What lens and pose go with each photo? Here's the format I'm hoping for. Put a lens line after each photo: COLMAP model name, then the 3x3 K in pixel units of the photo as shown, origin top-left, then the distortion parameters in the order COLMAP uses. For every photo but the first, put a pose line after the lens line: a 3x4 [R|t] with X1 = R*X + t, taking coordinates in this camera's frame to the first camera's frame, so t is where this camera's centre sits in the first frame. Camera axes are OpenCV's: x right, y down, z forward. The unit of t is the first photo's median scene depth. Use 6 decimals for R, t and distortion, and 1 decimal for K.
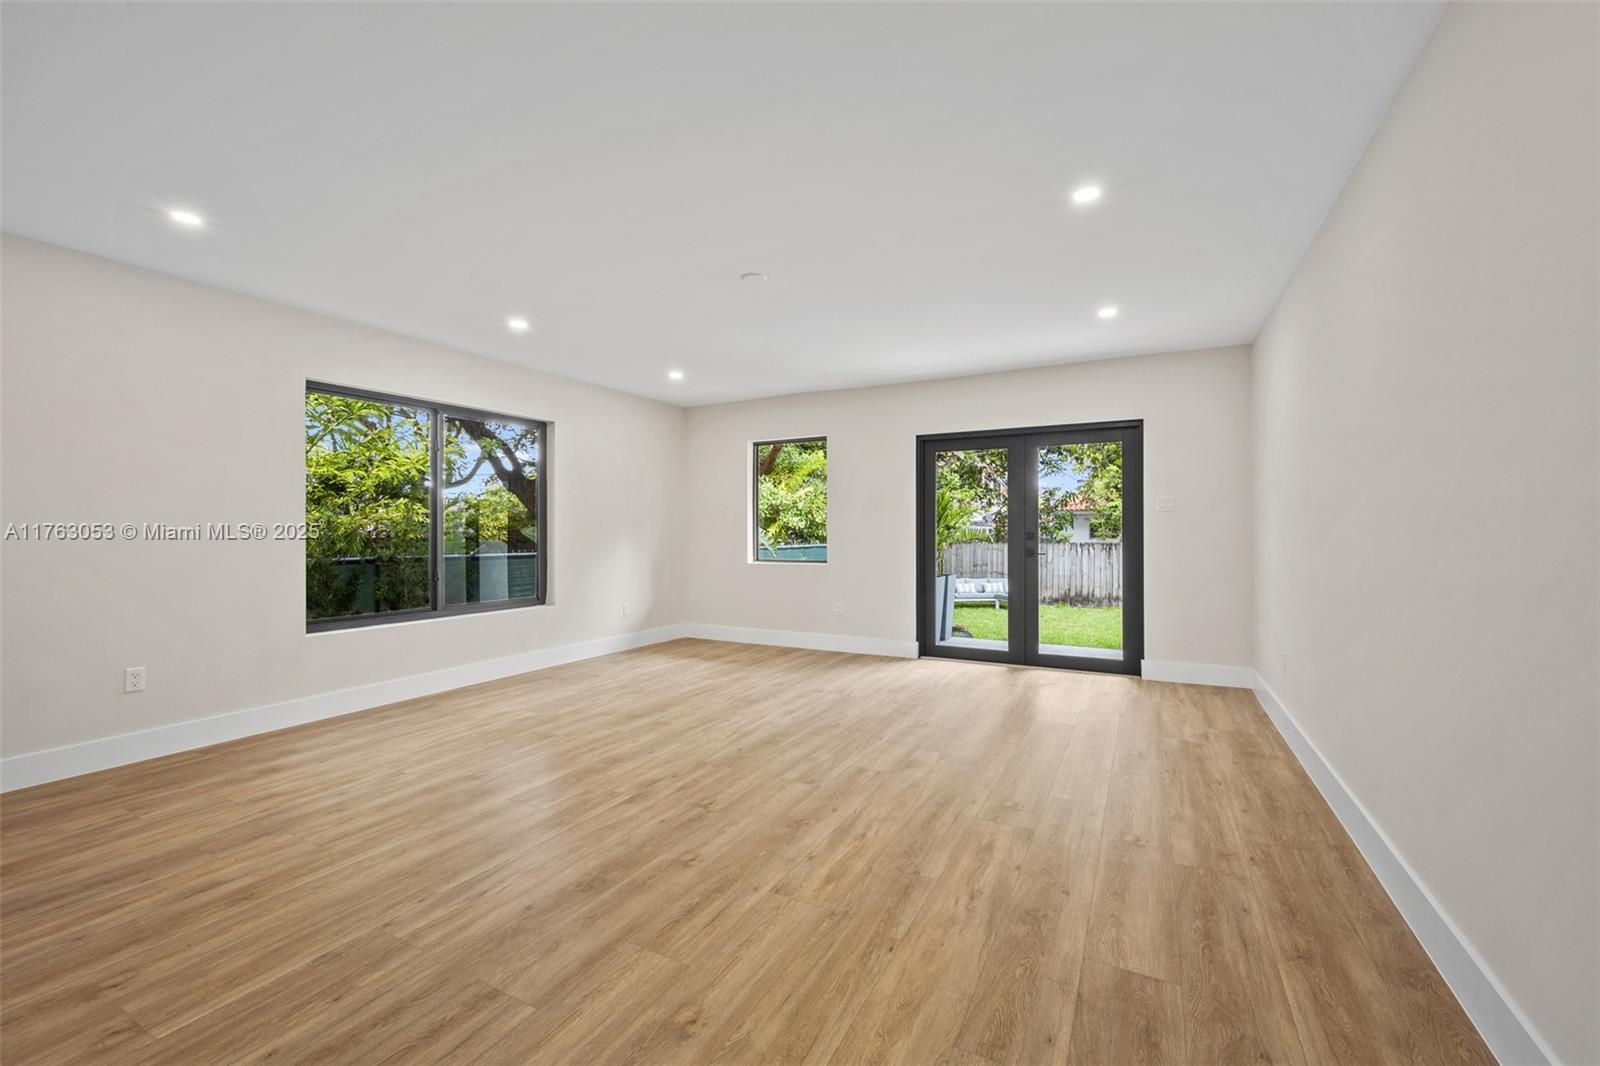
lens RADIAL K [[643.3, 0, 803.4], [0, 643.3, 536.8], [0, 0, 1]] dist [0.002134, 0.000749]
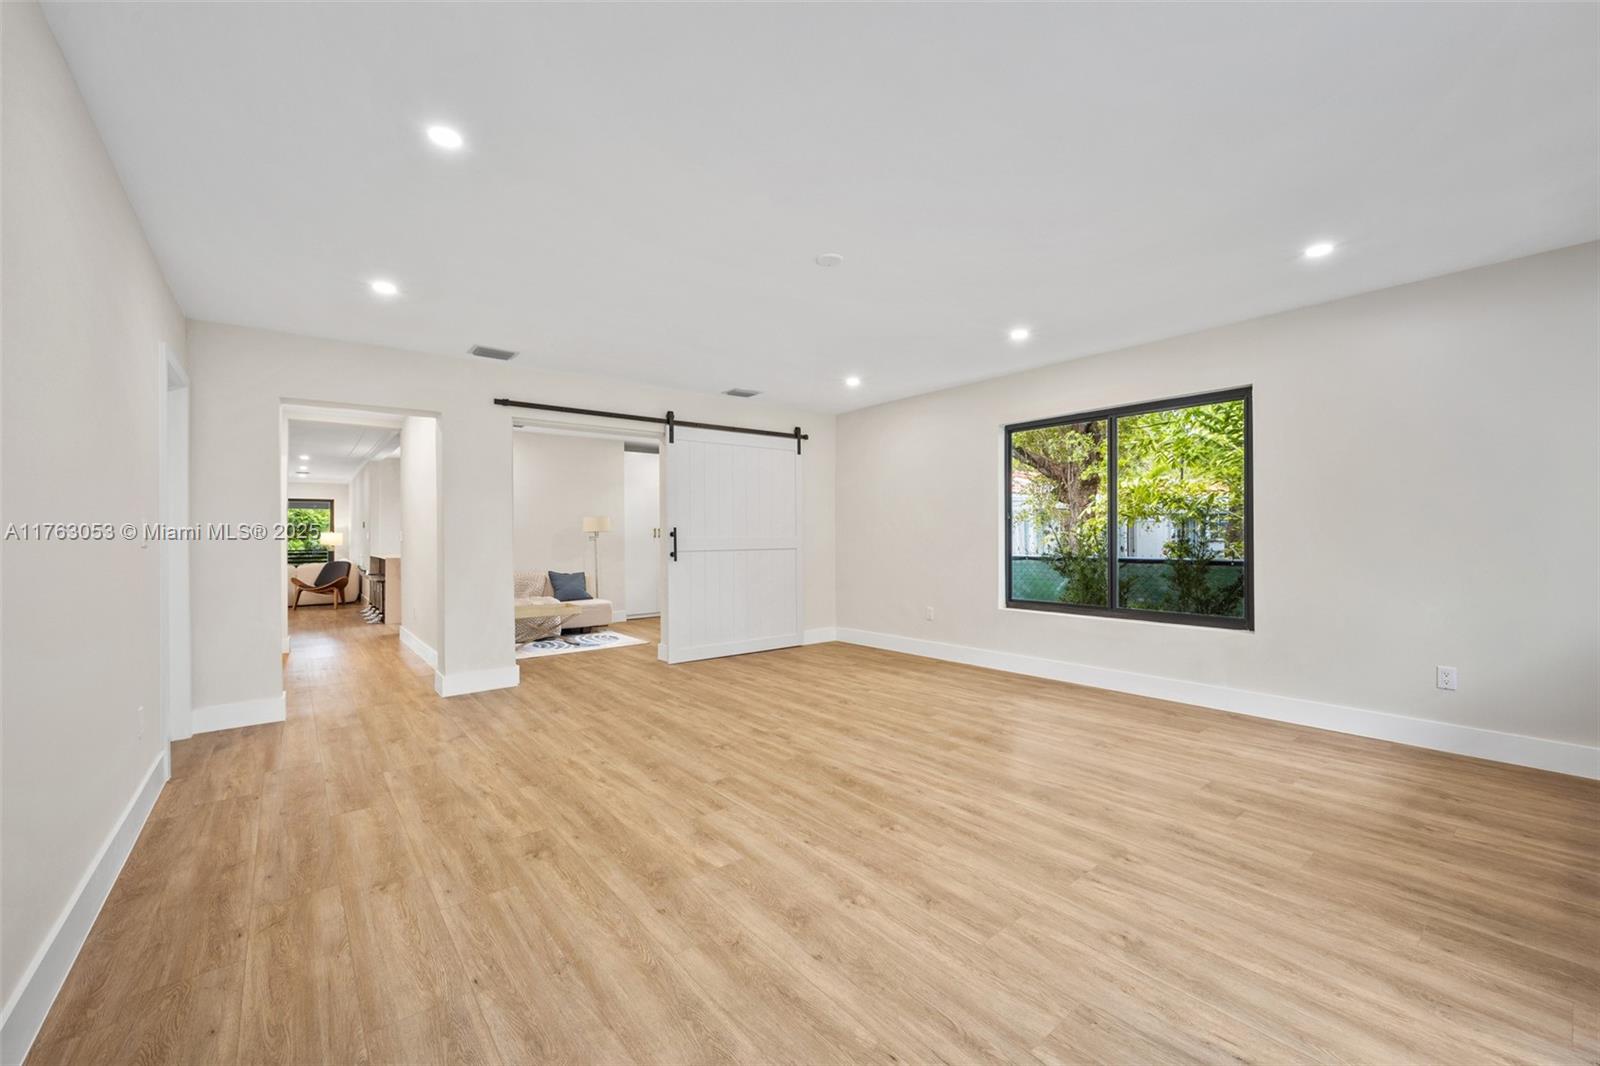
lens RADIAL K [[643.3, 0, 796.2], [0, 643.3, 537.9], [0, 0, 1]] dist [0.002134, 0.000749]
pose [[-0.397451, 0.007225, -0.917595, 0.884915], [0.003188, 0.999974, 0.006492, -0.010078], [0.917618, -0.000345, -0.397463, 1.503476]]
